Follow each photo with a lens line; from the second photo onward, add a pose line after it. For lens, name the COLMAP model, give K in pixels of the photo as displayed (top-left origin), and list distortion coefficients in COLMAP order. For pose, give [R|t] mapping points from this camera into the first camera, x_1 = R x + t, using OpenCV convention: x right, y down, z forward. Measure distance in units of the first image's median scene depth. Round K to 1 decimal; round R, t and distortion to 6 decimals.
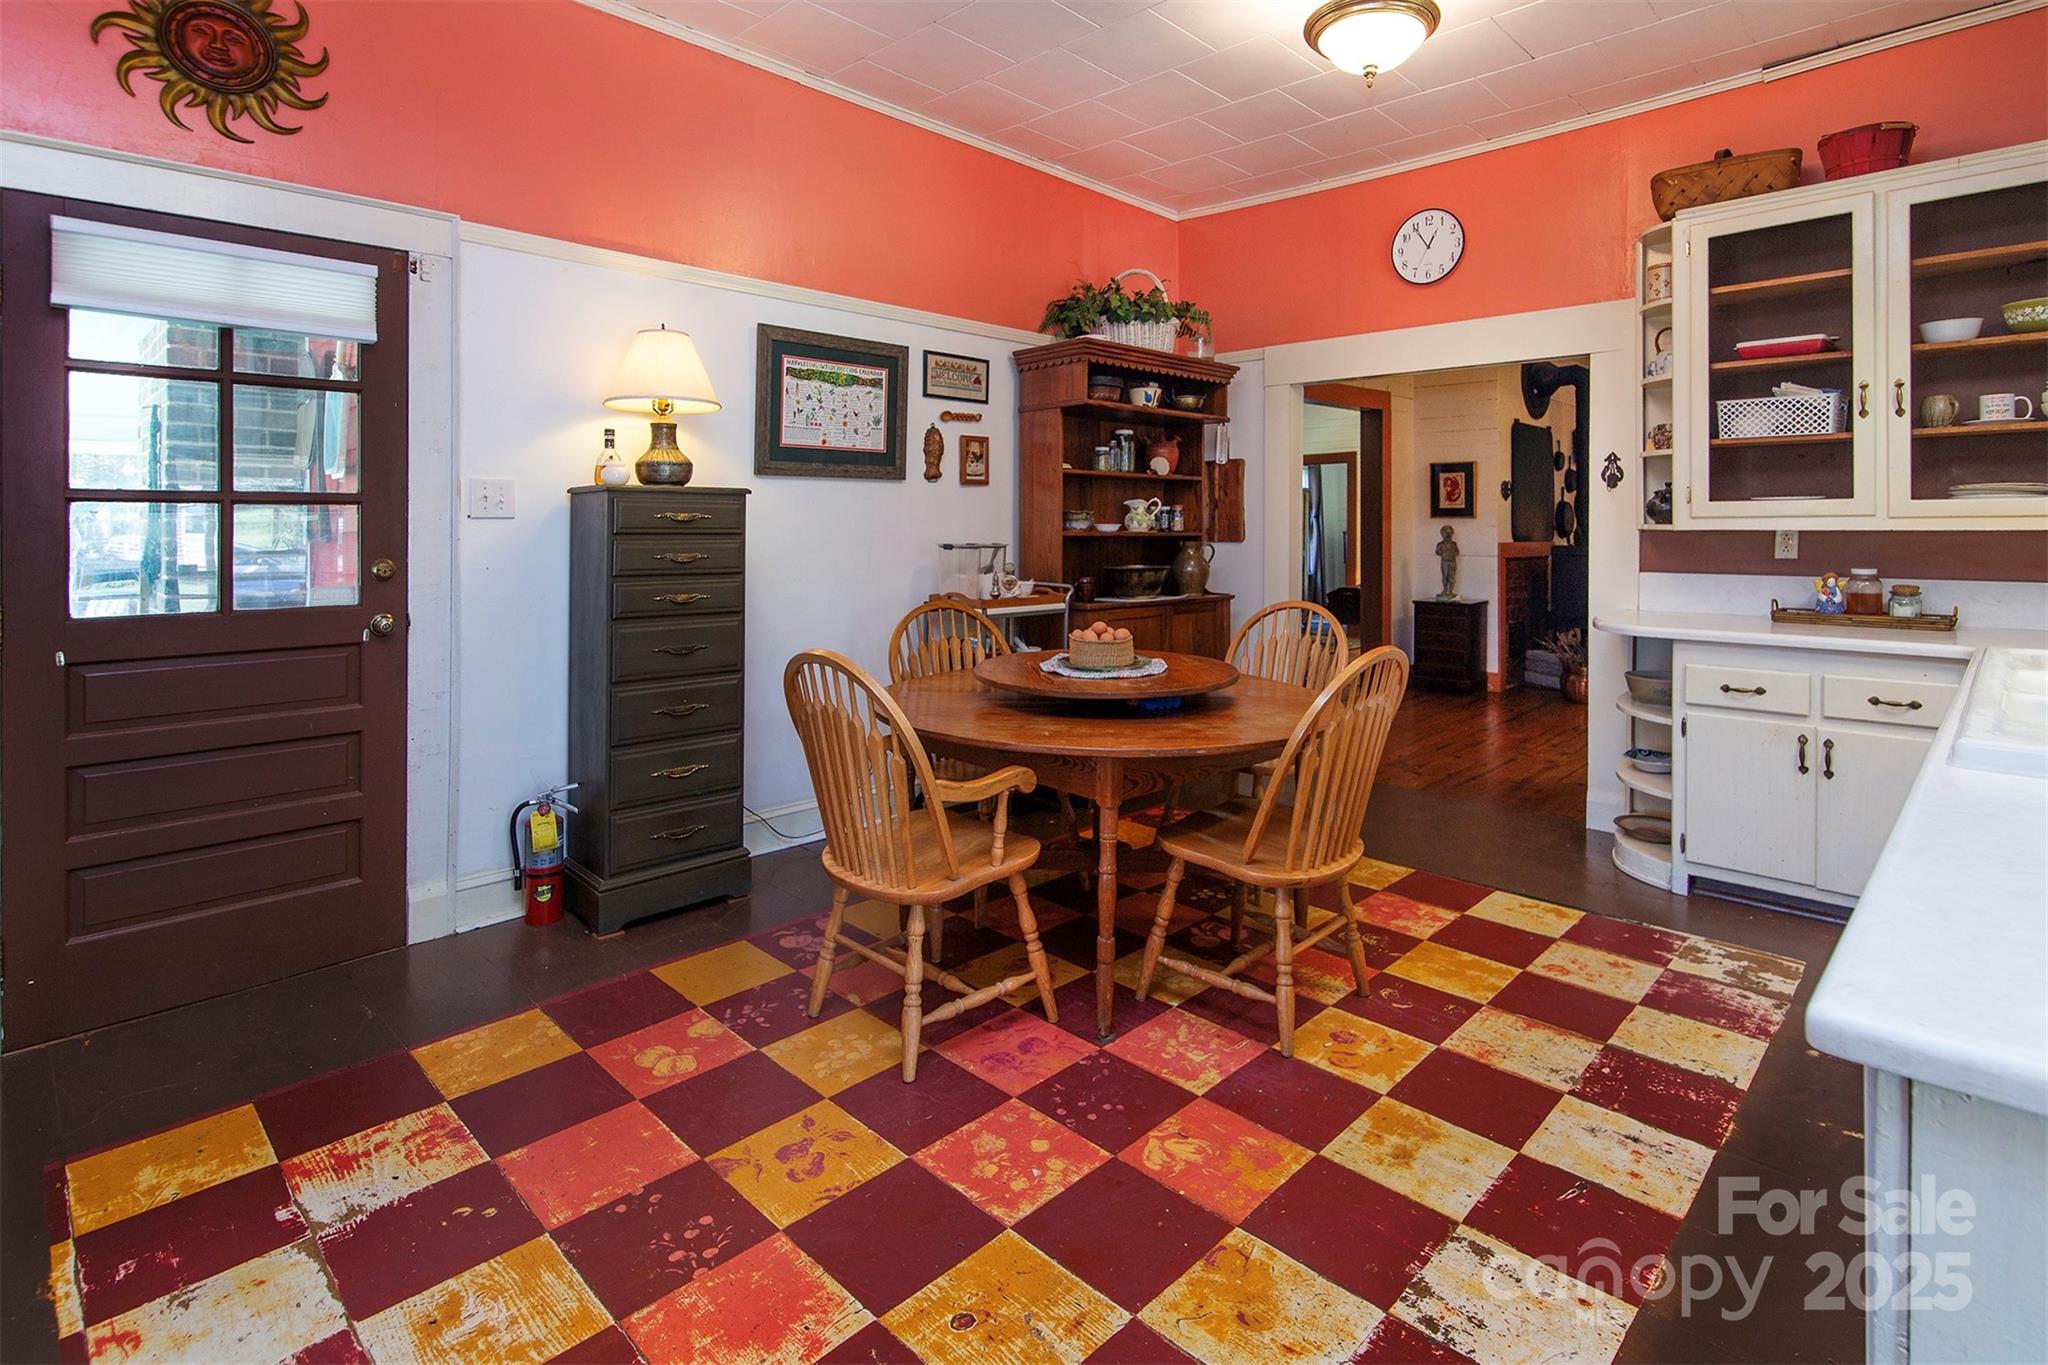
lens RADIAL K [[1015.7, 0, 1033.8], [0, 1015.7, 518.8], [0, 0, 1]] dist [0.004355, -0.000282]
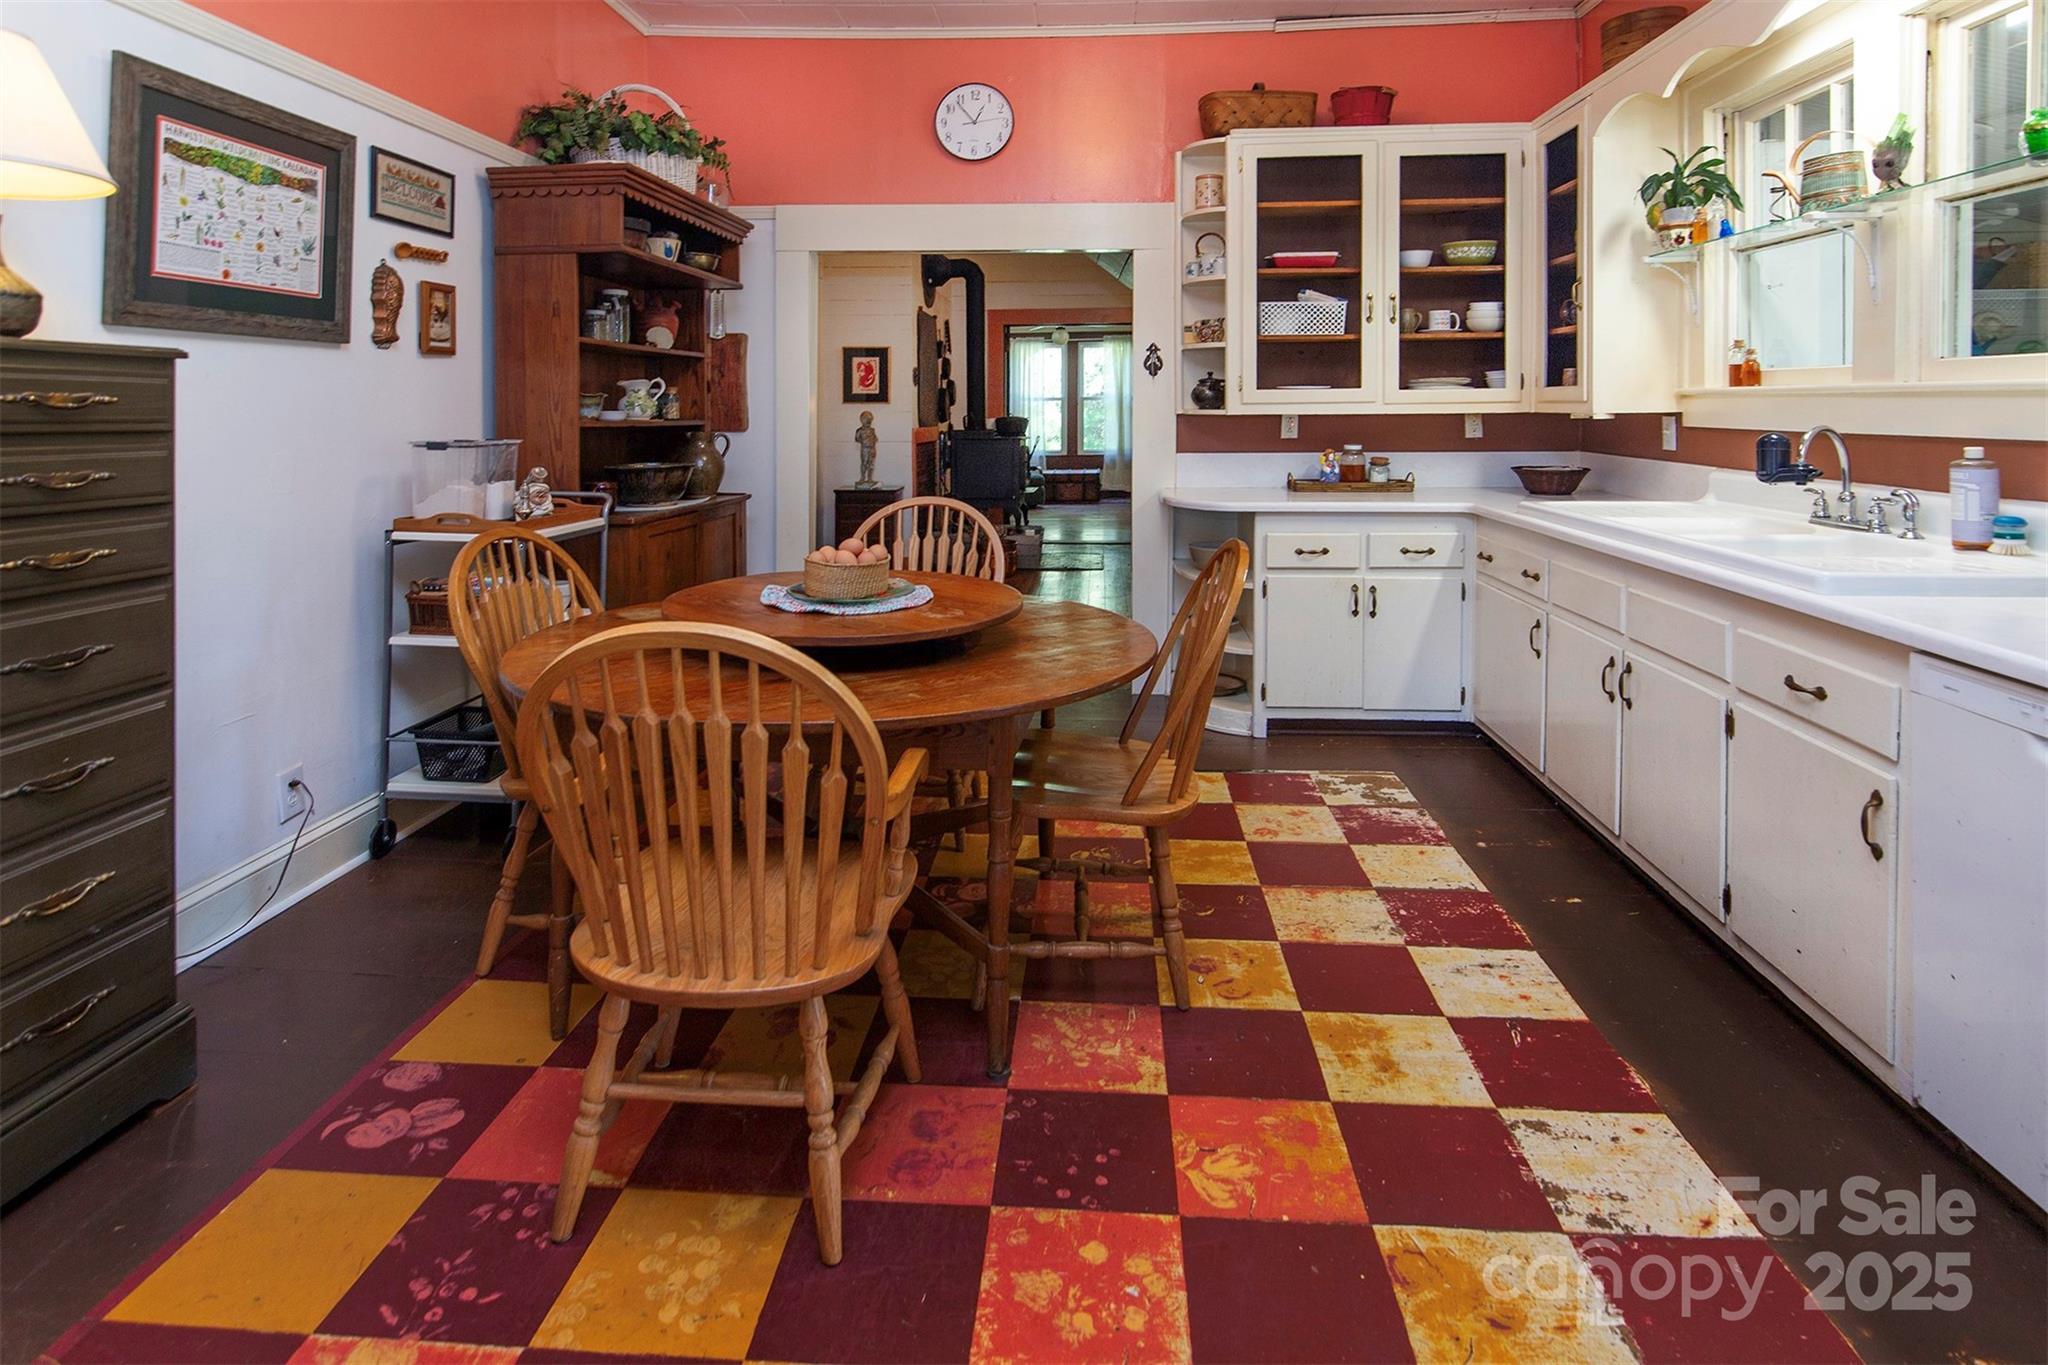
lens RADIAL K [[1068.1, 0, 1028.9], [0, 1068.1, 414.4], [0, 0, 1]] dist [0.000625, -0.000652]
pose [[0.753871, -0.005643, 0.656998, -0.303106], [-0.000544, 0.999957, 0.009213, 0.000199], [-0.657022, -0.007303, 0.753836, 0.254825]]
